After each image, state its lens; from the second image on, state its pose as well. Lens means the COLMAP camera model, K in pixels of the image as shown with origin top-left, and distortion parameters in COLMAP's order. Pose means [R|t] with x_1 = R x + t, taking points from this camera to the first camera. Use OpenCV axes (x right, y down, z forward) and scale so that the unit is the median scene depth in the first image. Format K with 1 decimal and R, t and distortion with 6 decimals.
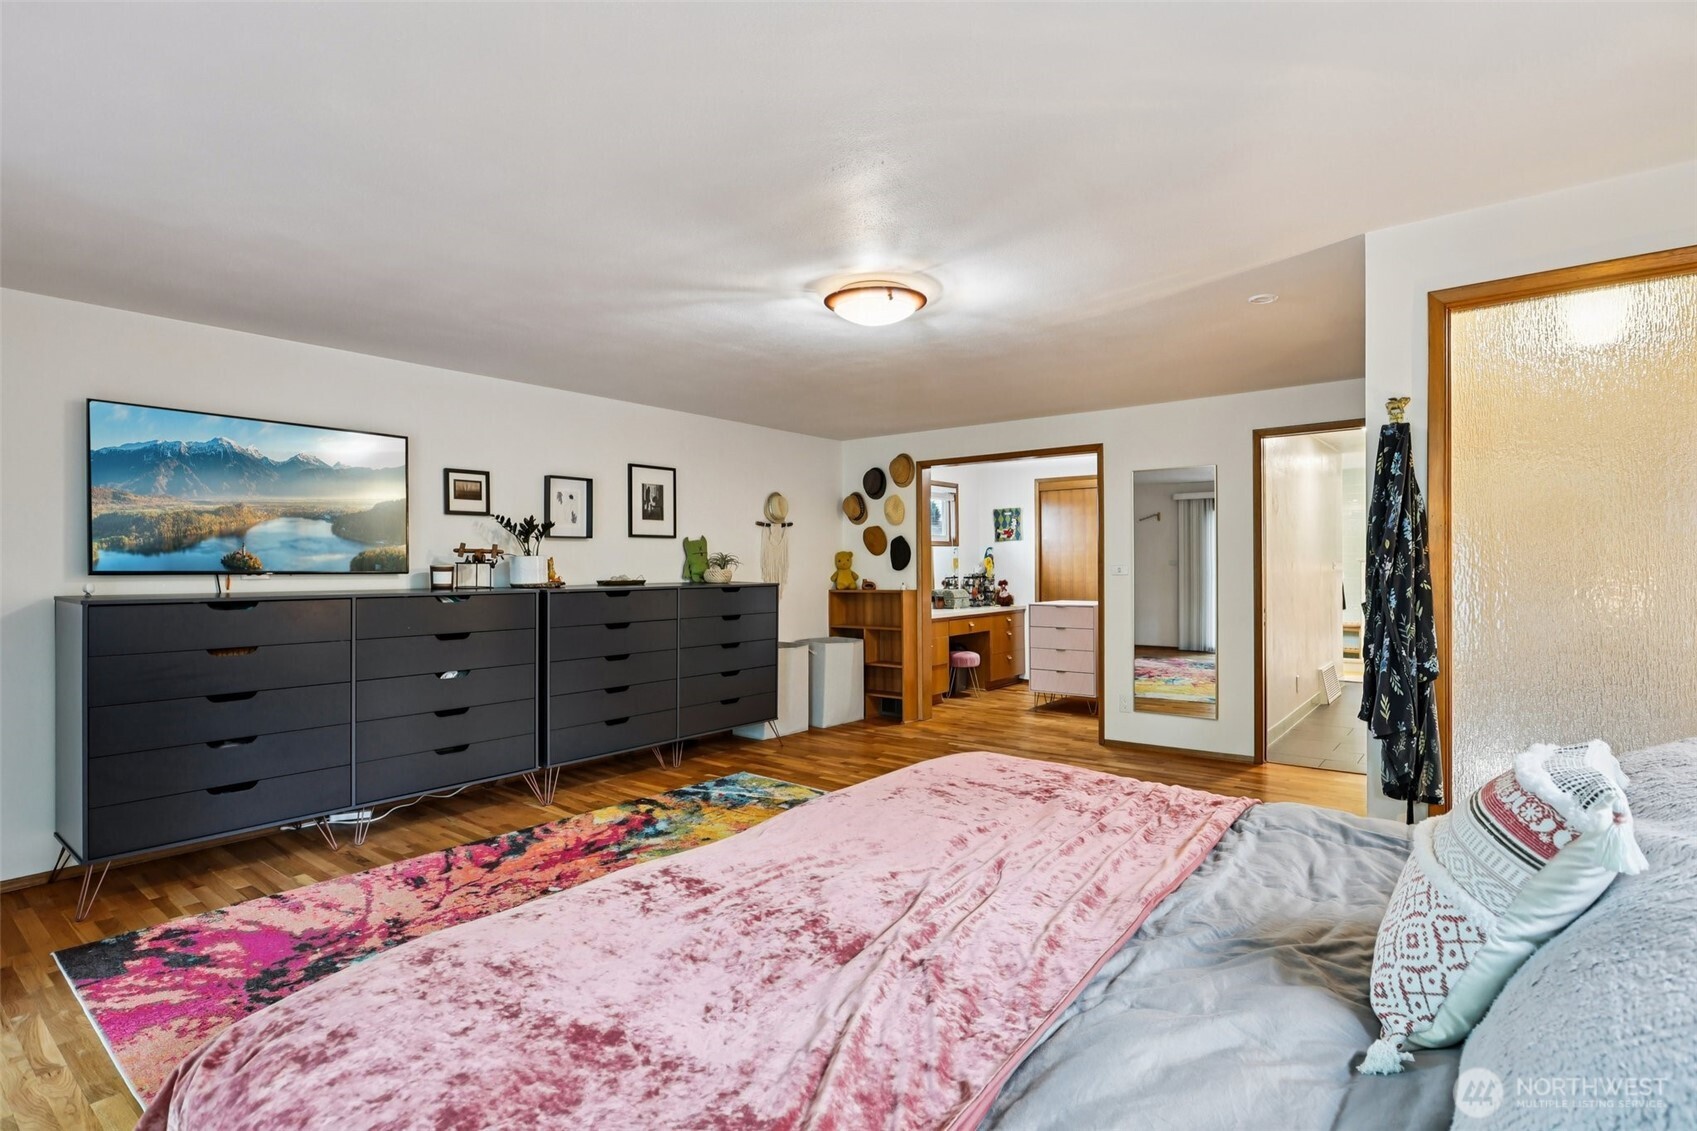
lens RADIAL K [[829.0, 0, 849.7], [0, 829.0, 568.2], [0, 0, 1]] dist [0.009080, -0.000583]
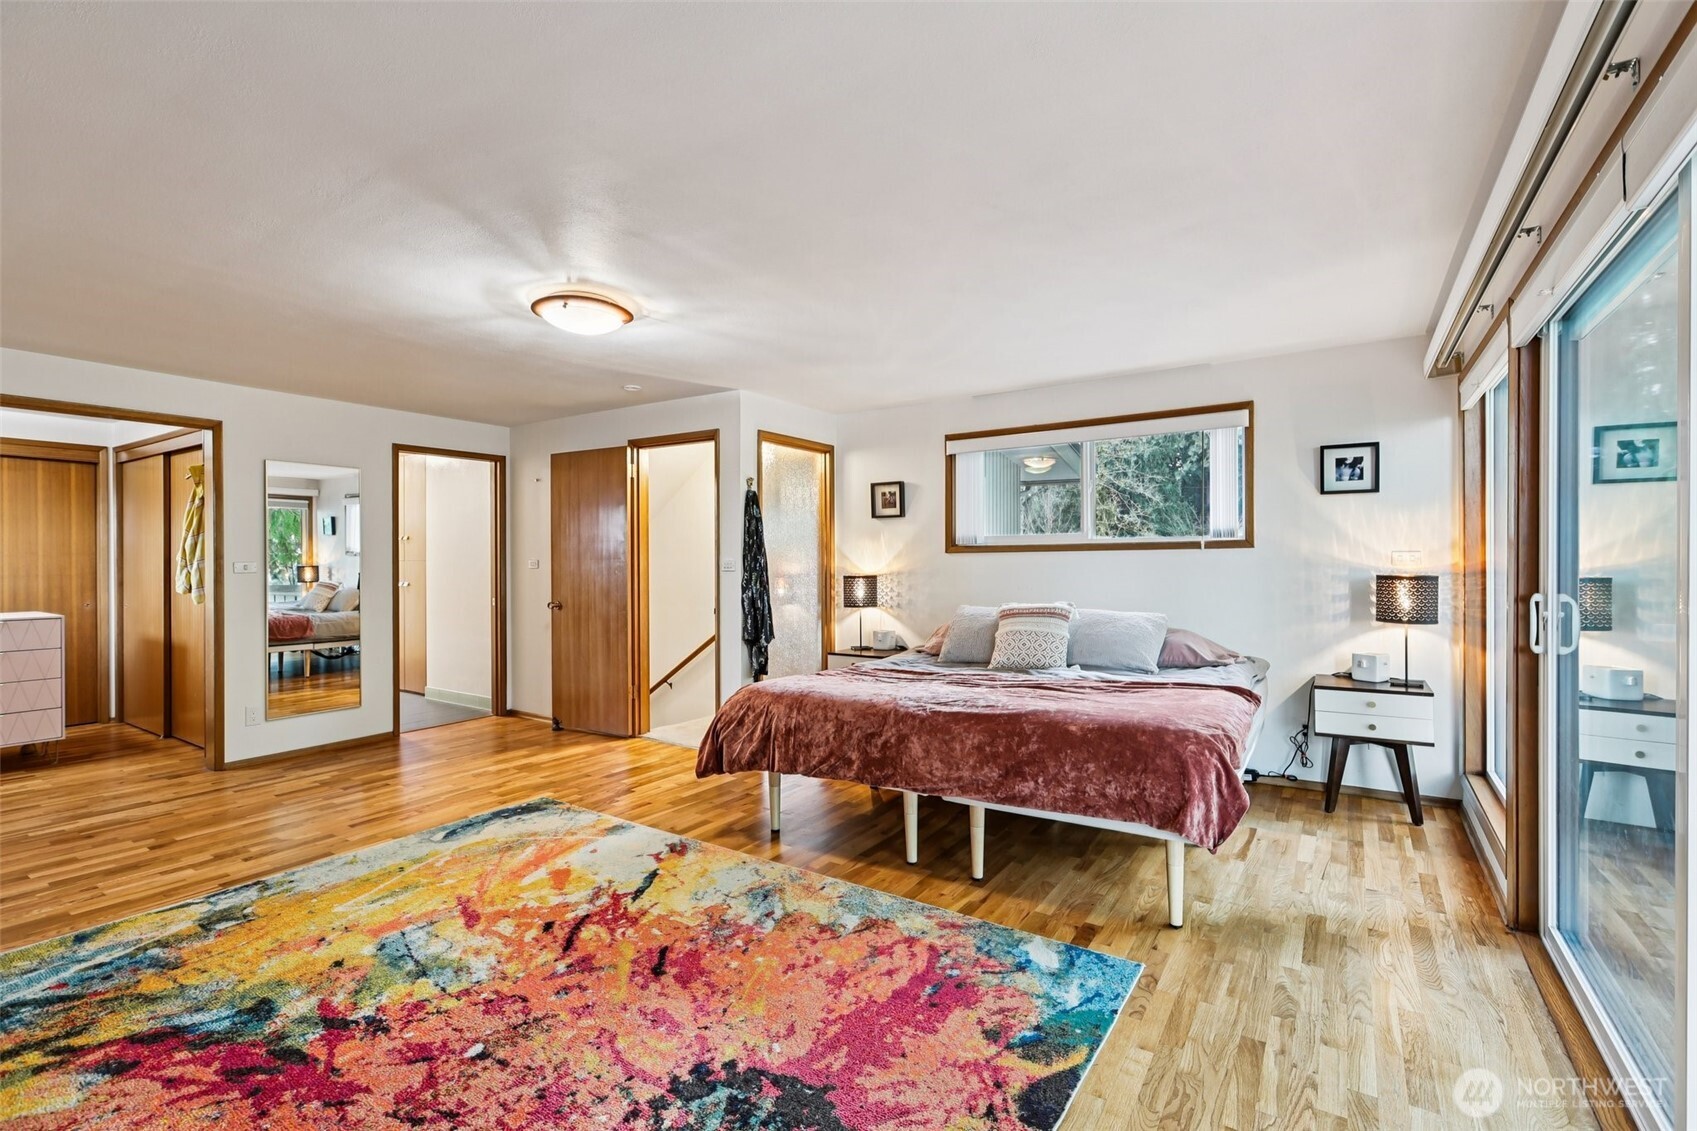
lens RADIAL K [[757.4, 0, 849.0], [0, 757.4, 566.3], [0, 0, 1]] dist [-0.001299, 0.001501]
pose [[-0.091084, -0.002545, 0.995840, -0.757640], [0.003190, 0.999991, 0.002848, 0.002496], [-0.995838, 0.003436, -0.091075, 0.588912]]
